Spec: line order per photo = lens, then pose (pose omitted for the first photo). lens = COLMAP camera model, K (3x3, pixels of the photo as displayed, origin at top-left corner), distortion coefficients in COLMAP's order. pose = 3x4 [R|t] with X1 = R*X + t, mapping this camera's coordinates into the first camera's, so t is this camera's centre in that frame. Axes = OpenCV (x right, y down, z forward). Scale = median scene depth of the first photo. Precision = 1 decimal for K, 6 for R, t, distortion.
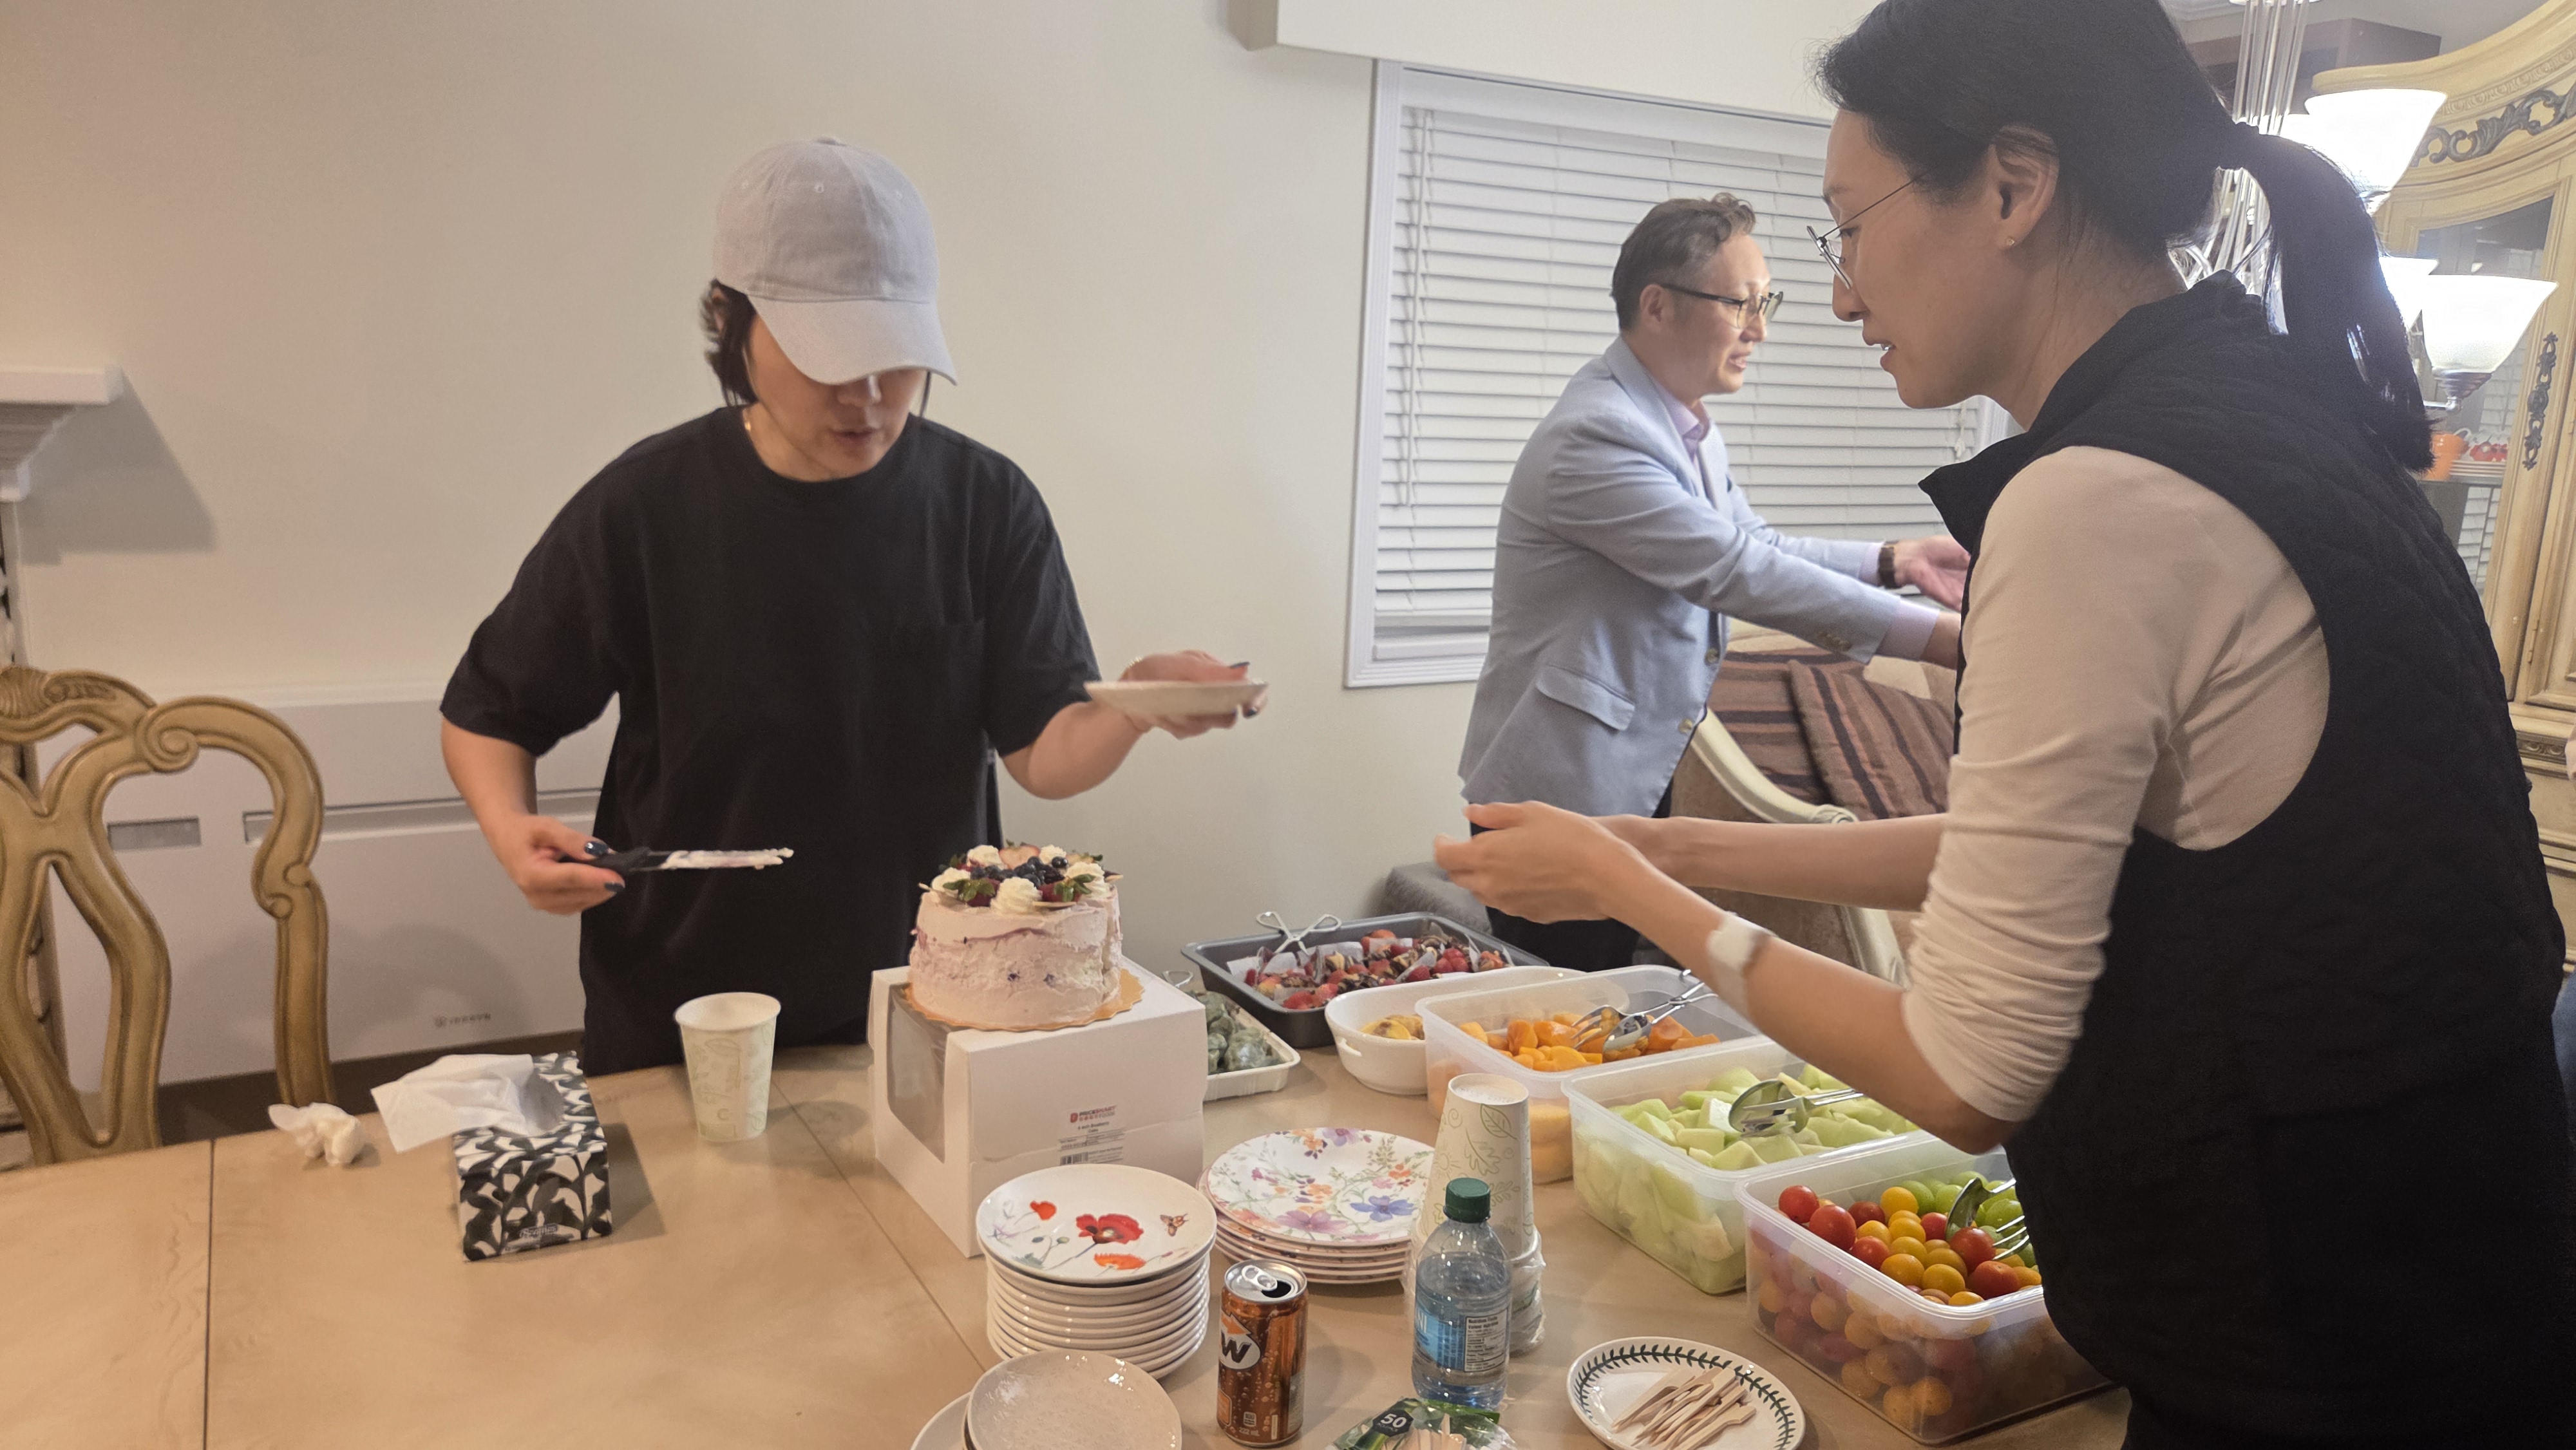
lens RADIAL K [[1733.2, 0, 1271.8], [0, 1733.2, 735.6], [0, 0, 1]] dist [0.069368, -0.059574]
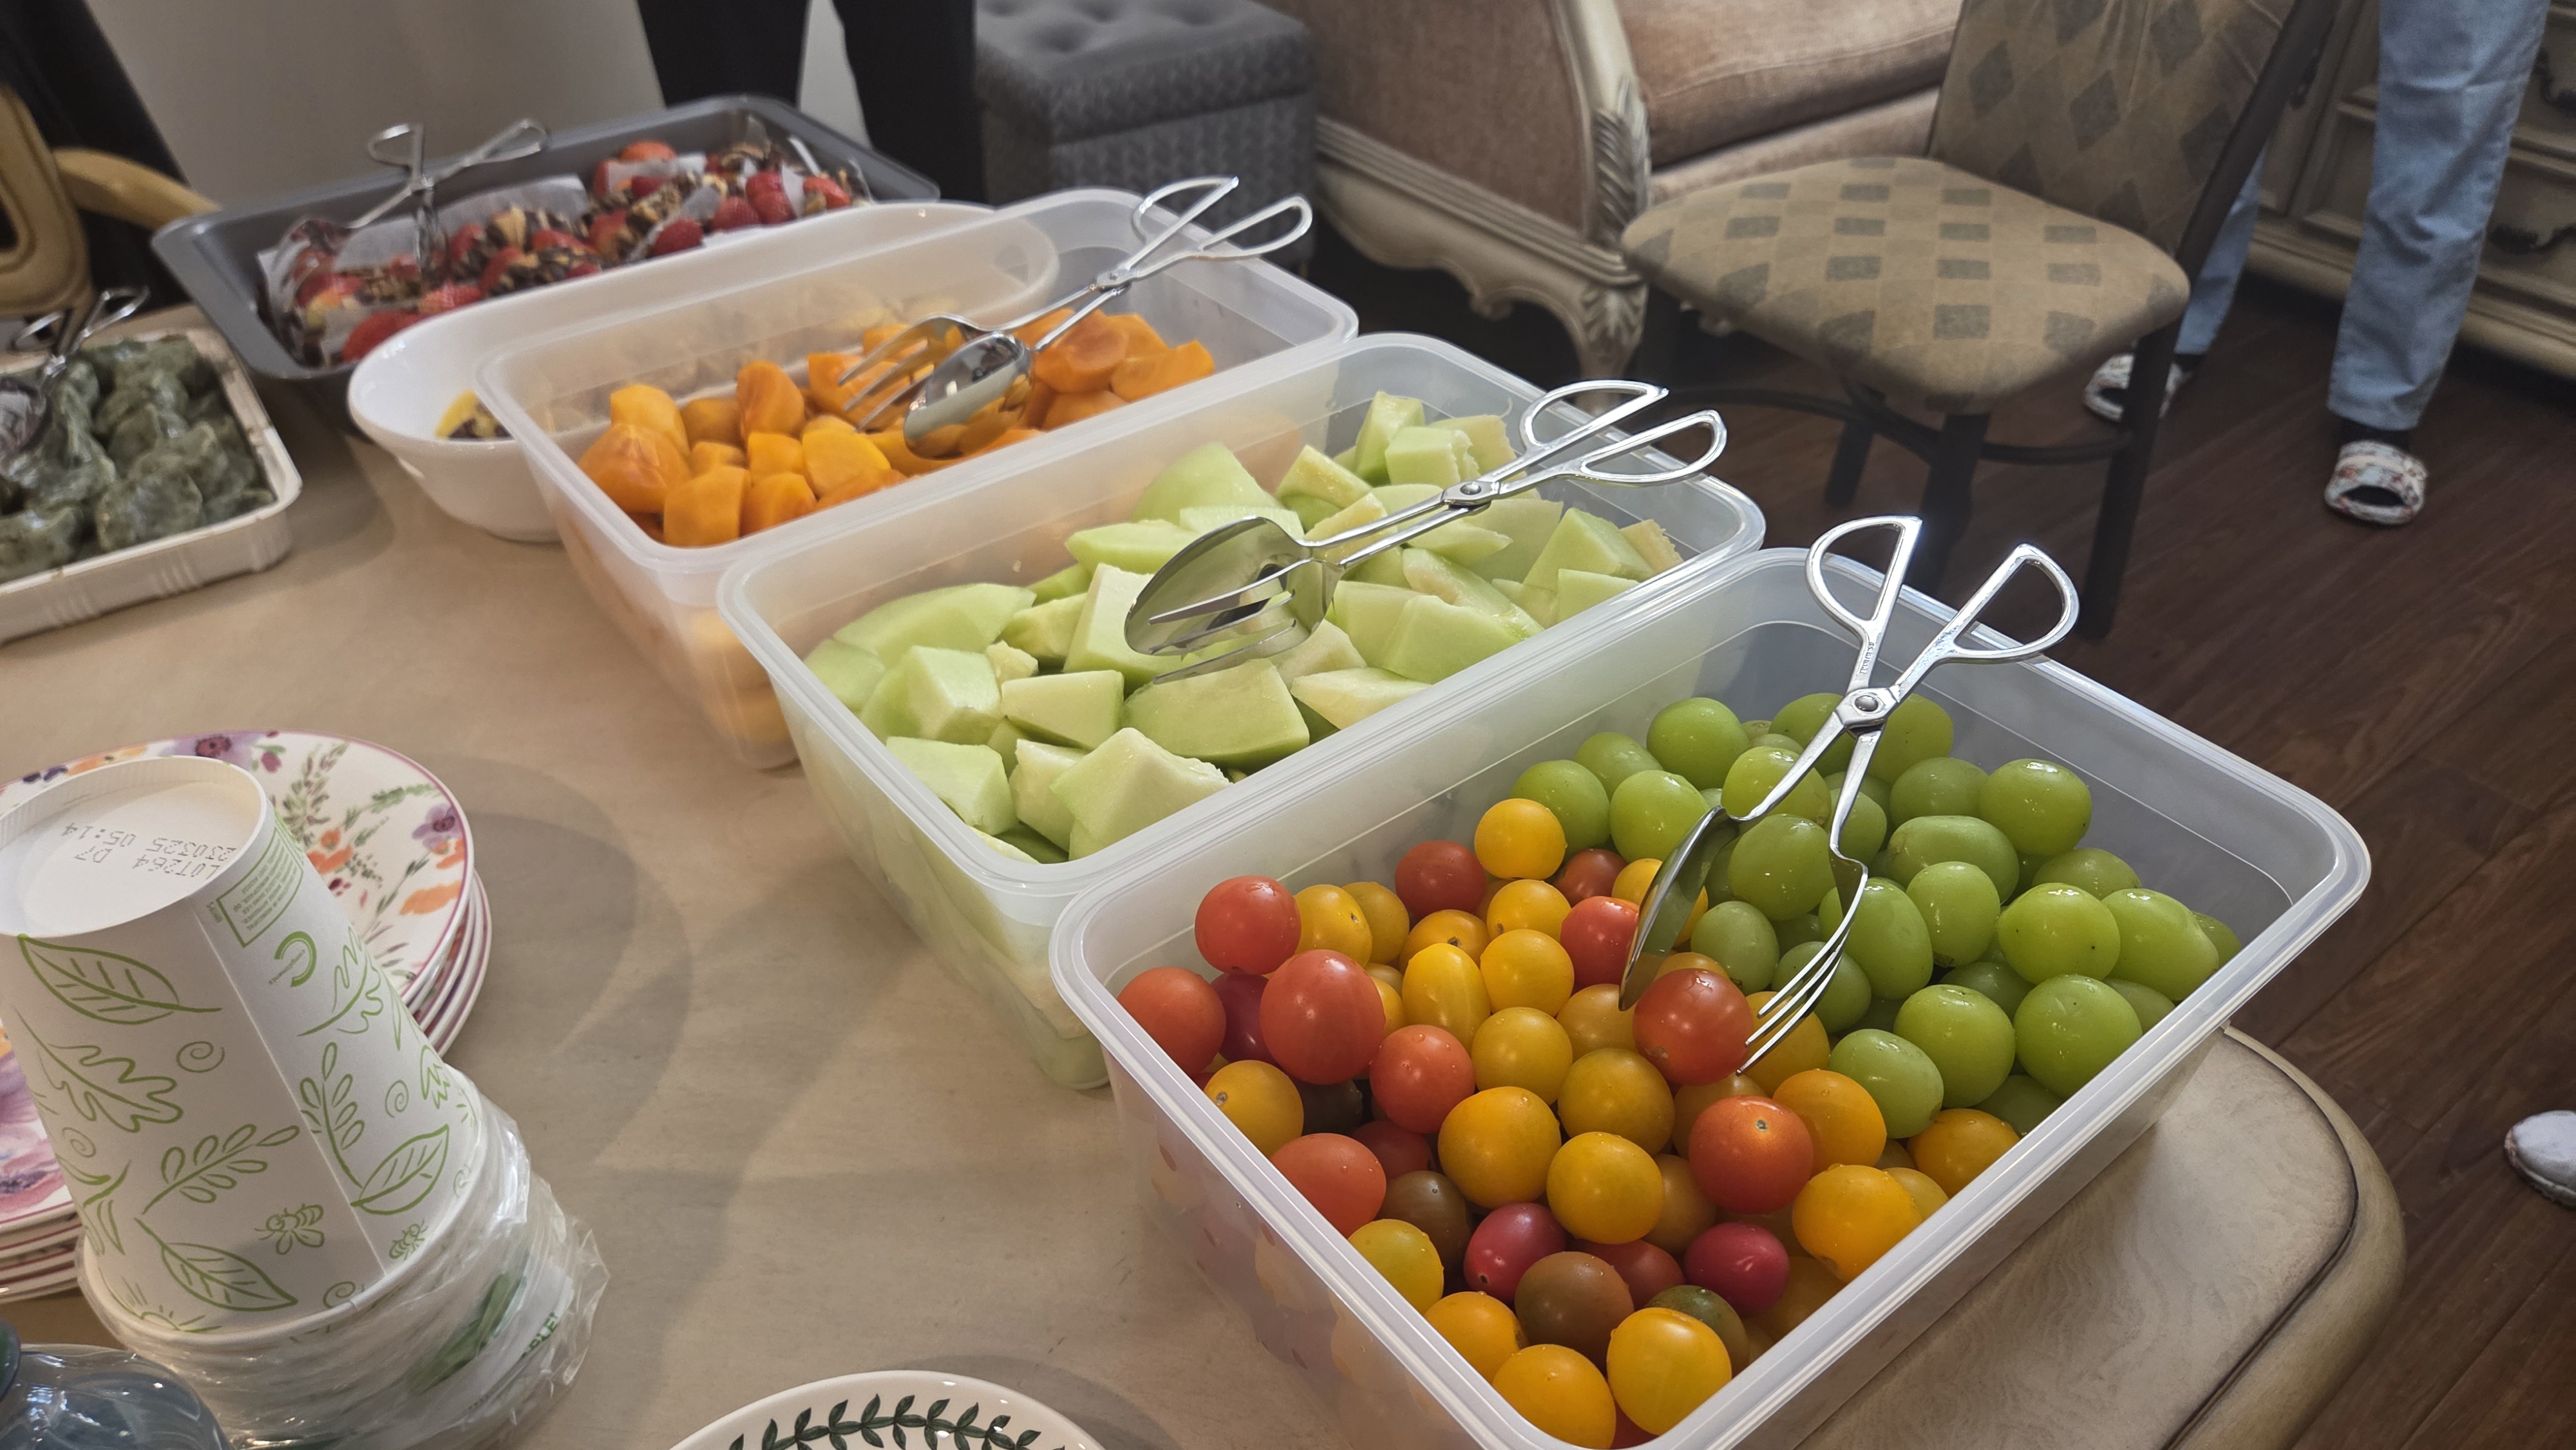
lens RADIAL K [[1733.2, 0, 1299.0], [0, 1733.2, 733.1], [0, 0, 1]] dist [0.069368, -0.059574]
pose [[0.984554, -0.137818, 0.107978, 0.186985], [0.072933, 0.883522, 0.462677, 0.043629], [-0.159166, -0.447656, 0.879927, 0.468139]]
